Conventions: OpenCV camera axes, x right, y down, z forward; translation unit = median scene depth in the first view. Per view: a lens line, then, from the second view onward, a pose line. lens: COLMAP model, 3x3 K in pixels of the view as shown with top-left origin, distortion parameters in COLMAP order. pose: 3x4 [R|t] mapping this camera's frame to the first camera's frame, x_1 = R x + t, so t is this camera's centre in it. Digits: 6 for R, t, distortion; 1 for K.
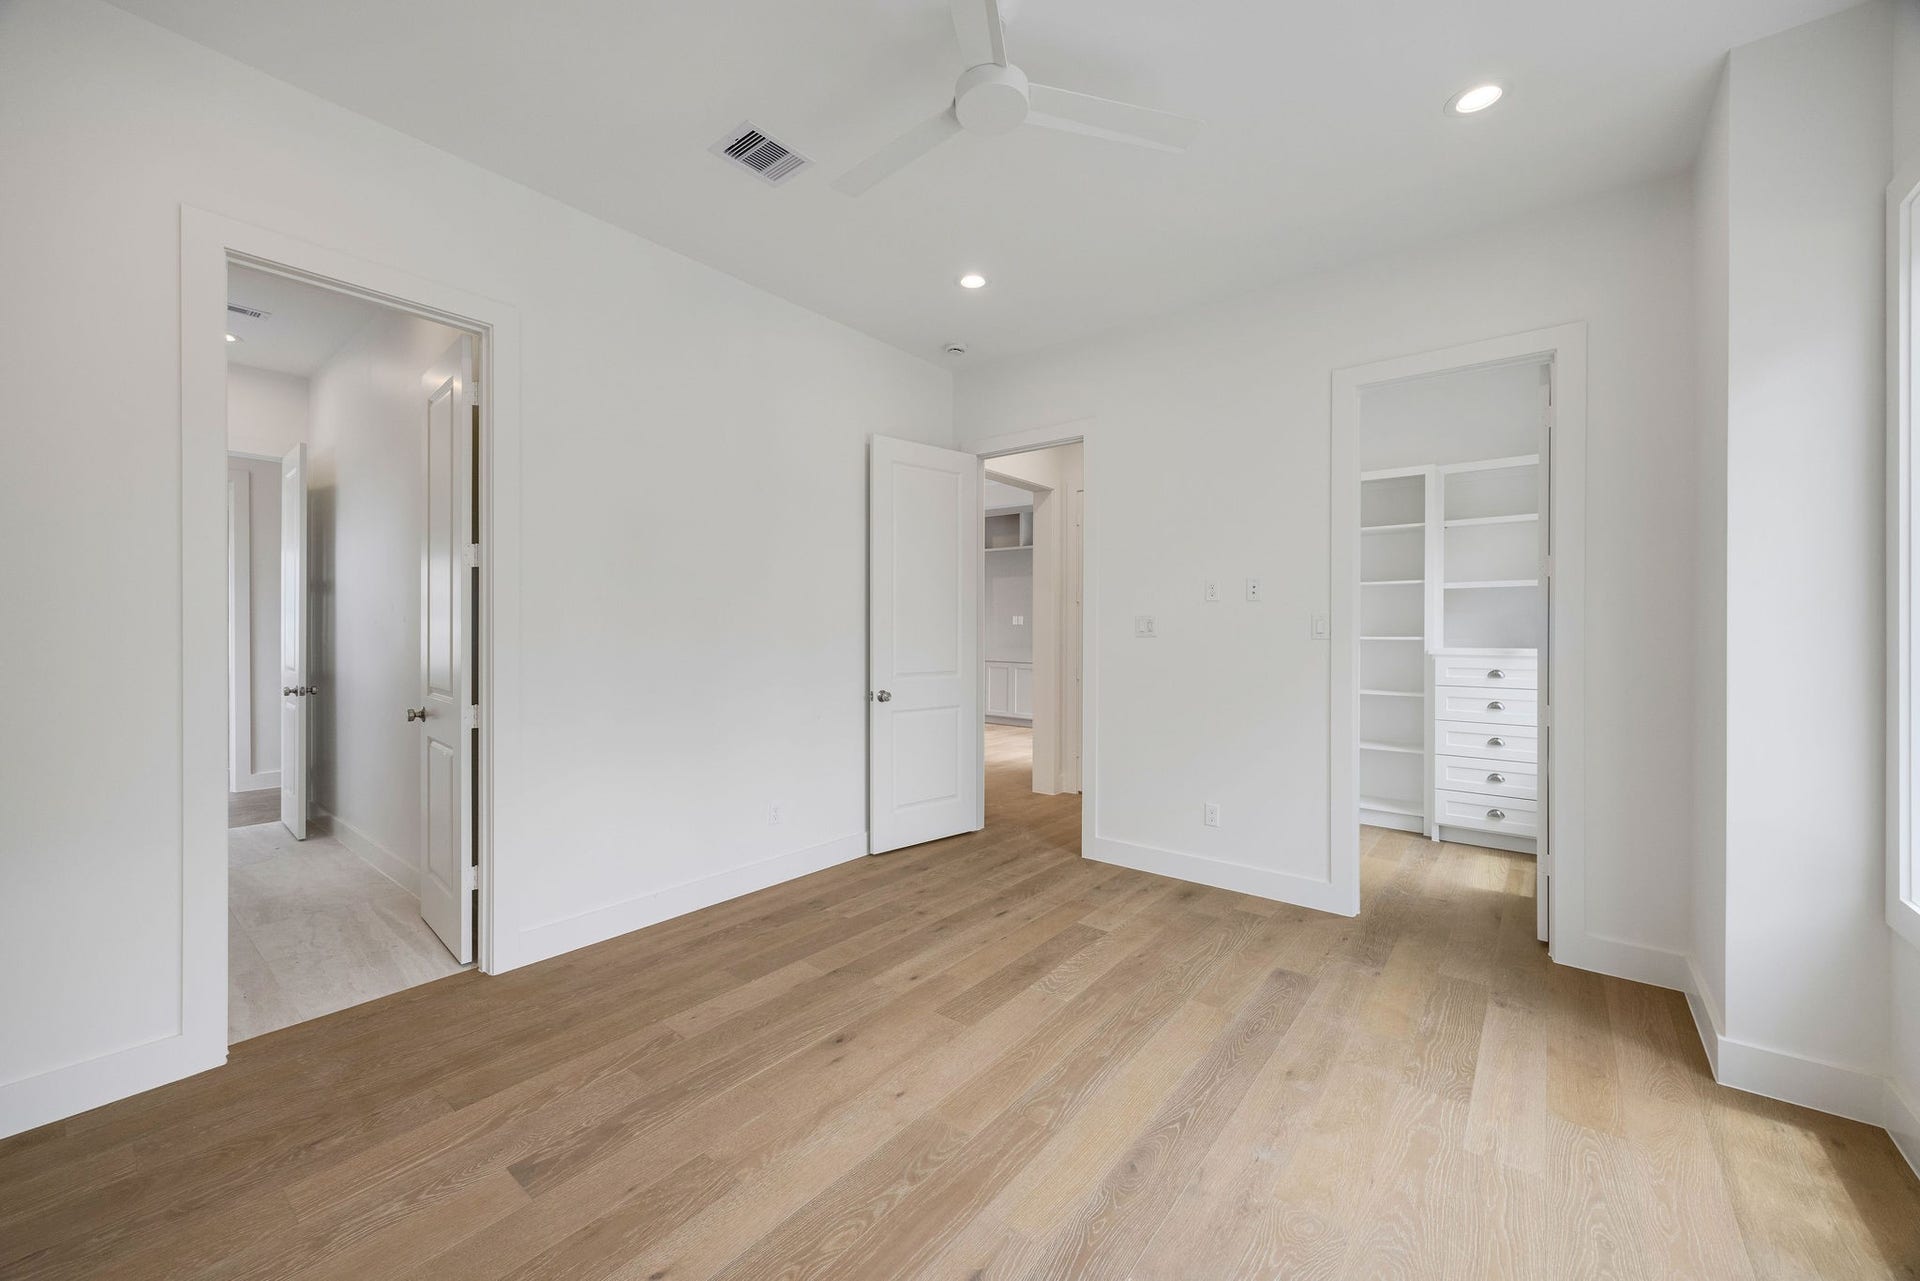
lens RADIAL K [[767.5, 0, 961.5], [0, 767.5, 632.2], [0, 0, 1]] dist [0.001508, 0.000118]
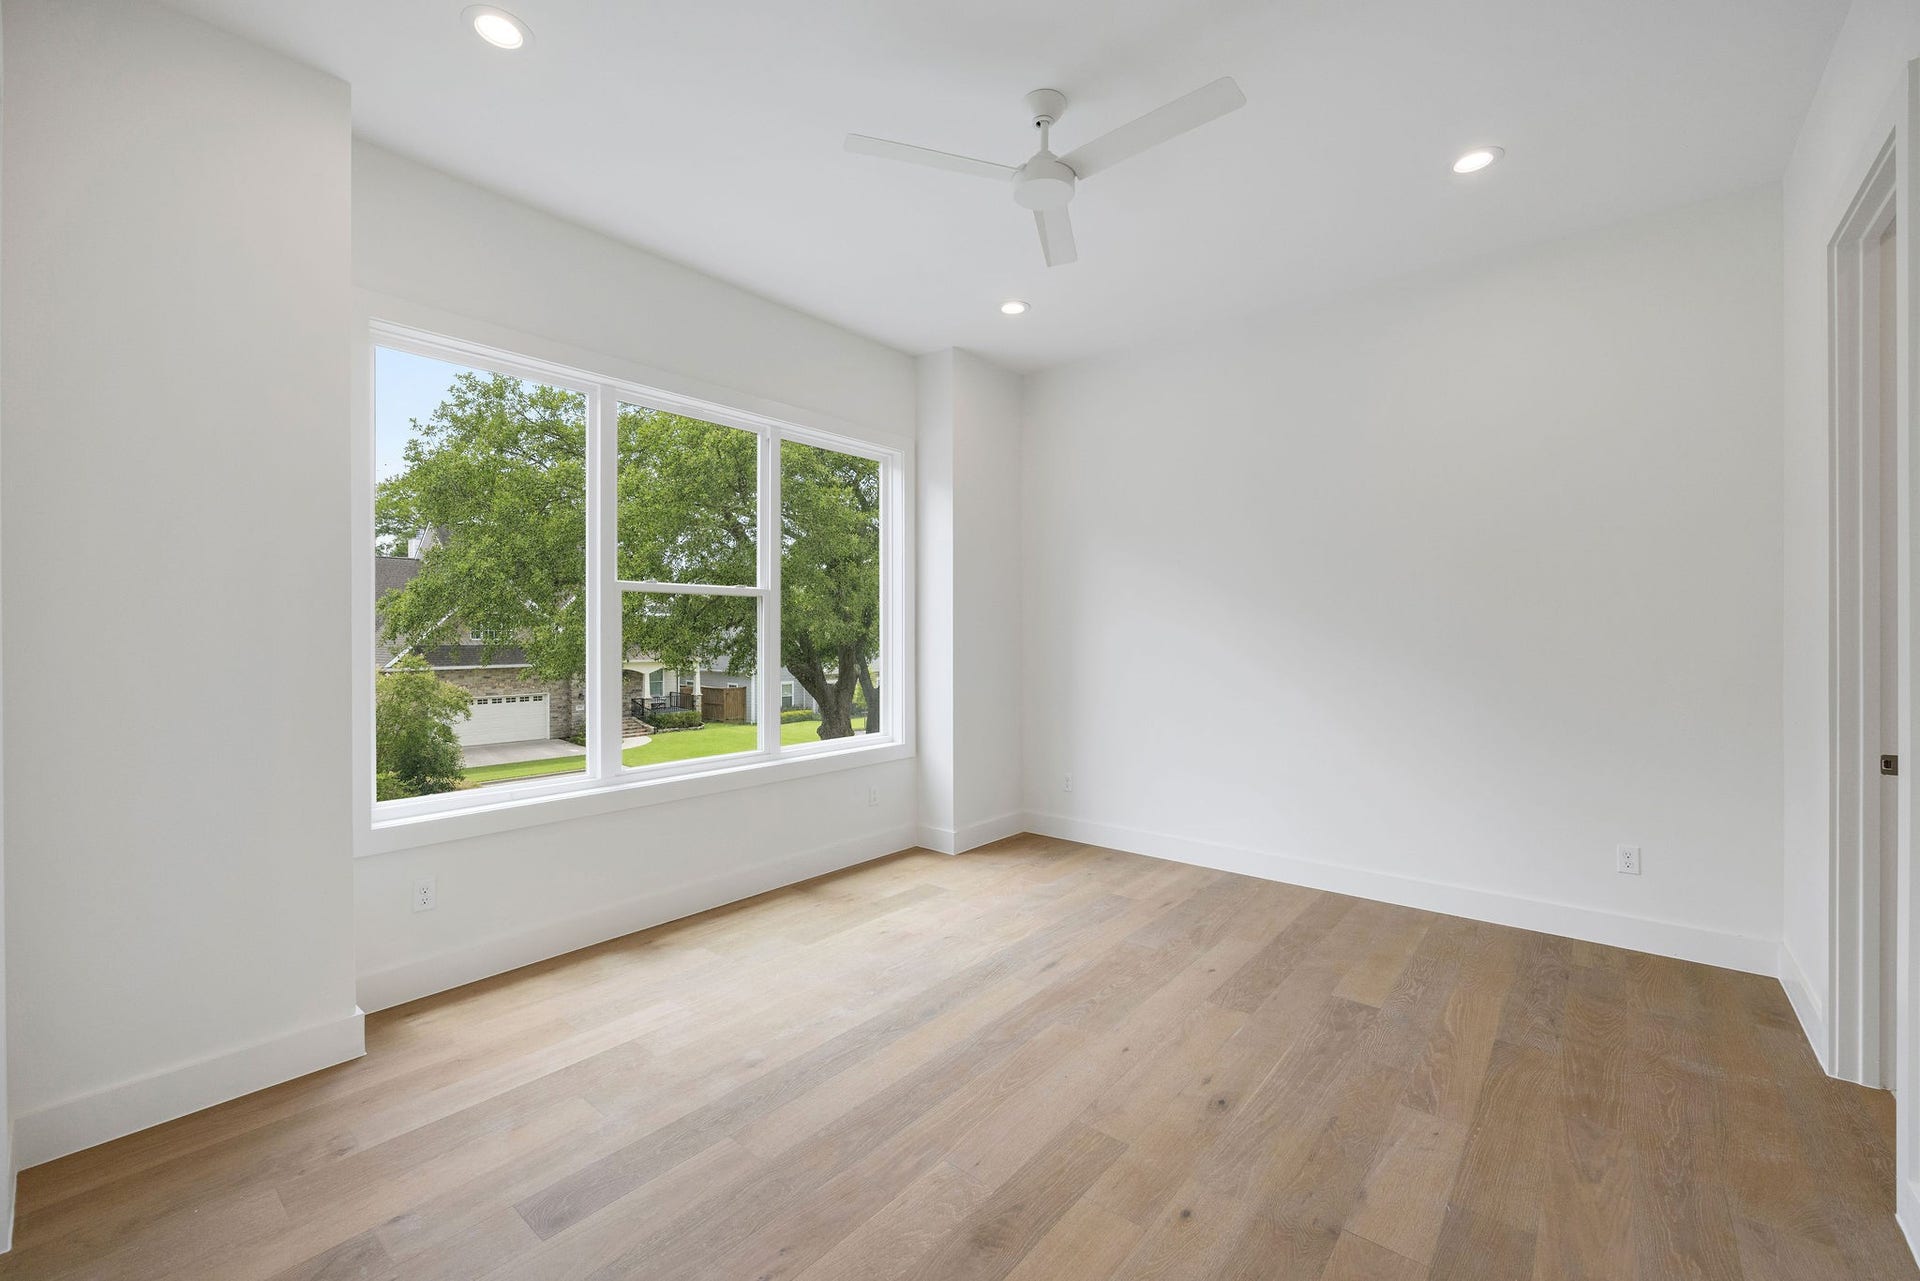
lens RADIAL K [[767.5, 0, 956.3], [0, 767.5, 633.3], [0, 0, 1]] dist [0.001508, 0.000118]
pose [[-0.999429, -0.000020, 0.033797, 0.119495], [0.000115, 0.999992, 0.003995, -0.006096], [-0.033797, 0.003997, -0.999421, 1.982720]]
